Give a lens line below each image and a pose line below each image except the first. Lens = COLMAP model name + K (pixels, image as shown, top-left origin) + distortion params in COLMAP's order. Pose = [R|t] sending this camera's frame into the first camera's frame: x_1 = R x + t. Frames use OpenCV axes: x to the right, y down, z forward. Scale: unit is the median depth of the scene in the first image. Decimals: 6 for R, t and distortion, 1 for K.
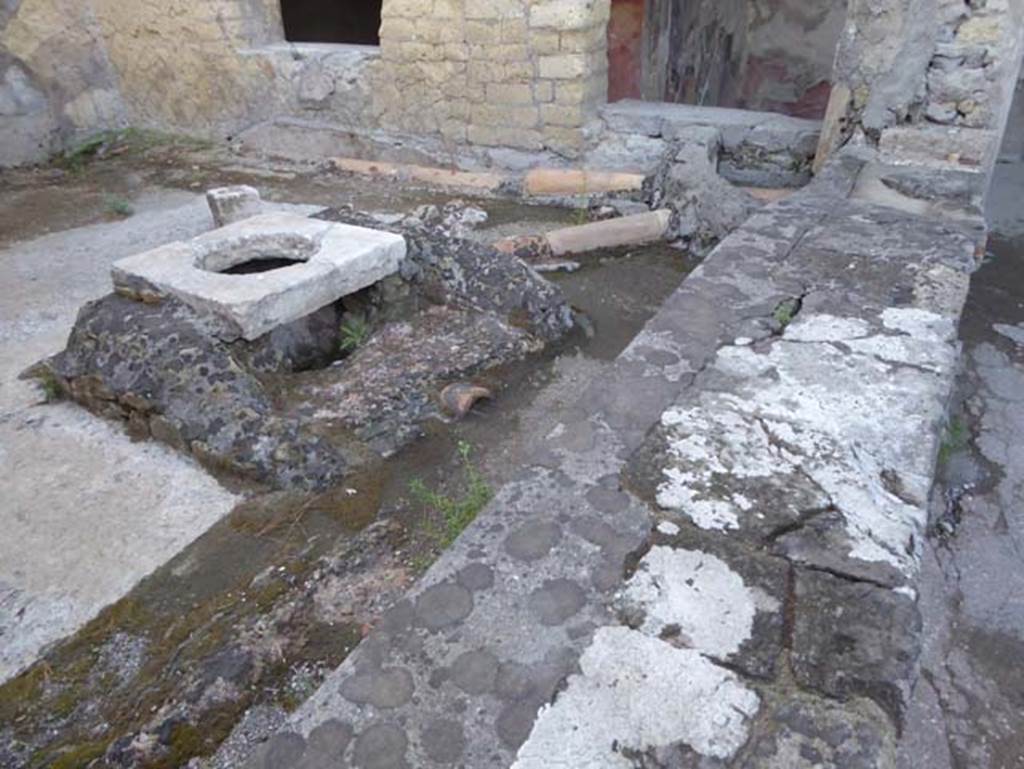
lens RADIAL K [[702.4, 0, 514.2], [0, 702.4, 385.1], [0, 0, 1]] dist [-0.050134, 0.001310]
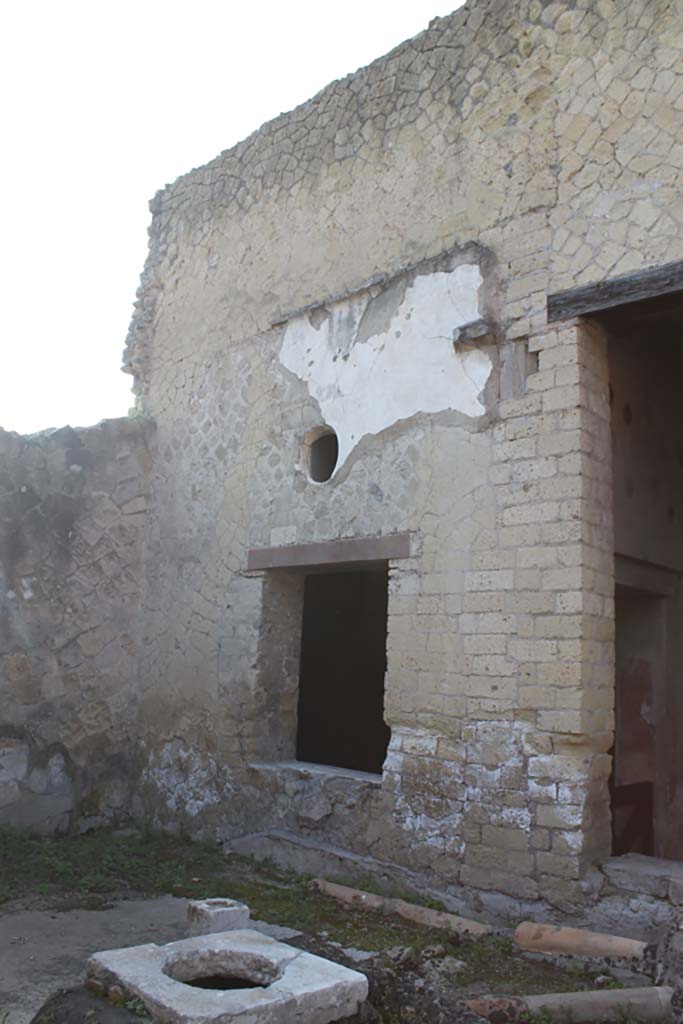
lens RADIAL K [[838.3, 0, 340.1], [0, 838.3, 511.9], [0, 0, 1]] dist [-0.148291, 0.094260]
pose [[0.967595, 0.021355, -0.251603, 0.051824], [-0.186025, 0.734070, -0.653097, 0.036717], [0.170747, 0.678738, 0.714255, -0.174860]]
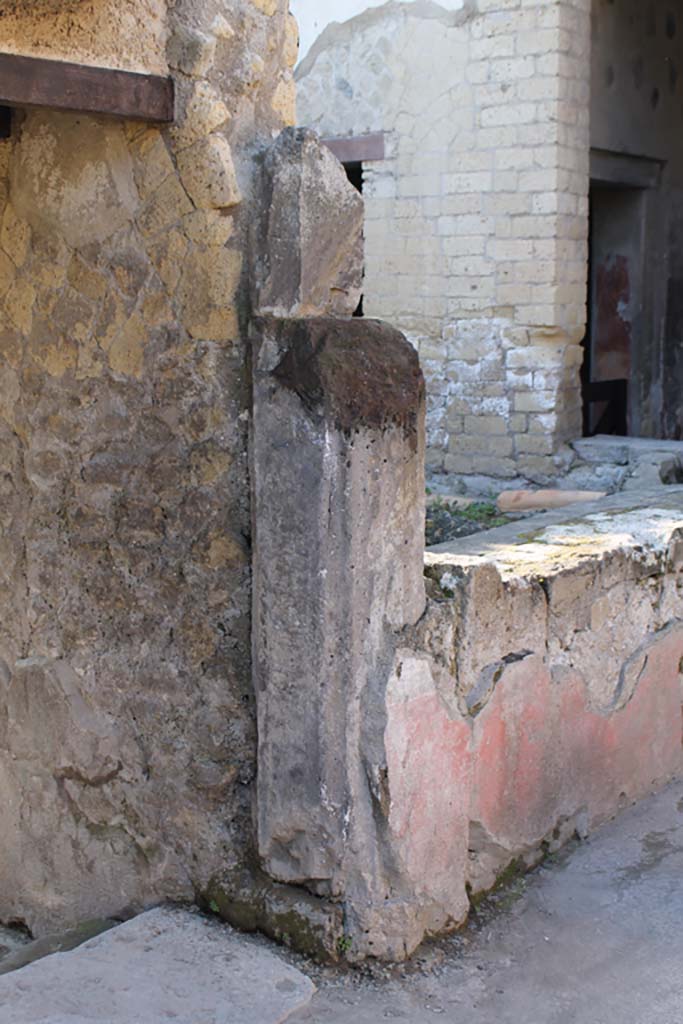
lens RADIAL K [[1365.8, 0, 349.5], [0, 1365.8, 534.6], [0, 0, 1]] dist [-0.066168, 0.000000]
pose [[0.992542, 0.038567, -0.115643, 0.036868], [-0.078192, 0.929196, -0.361220, 0.555577], [0.093524, 0.367569, 0.925282, -0.972098]]
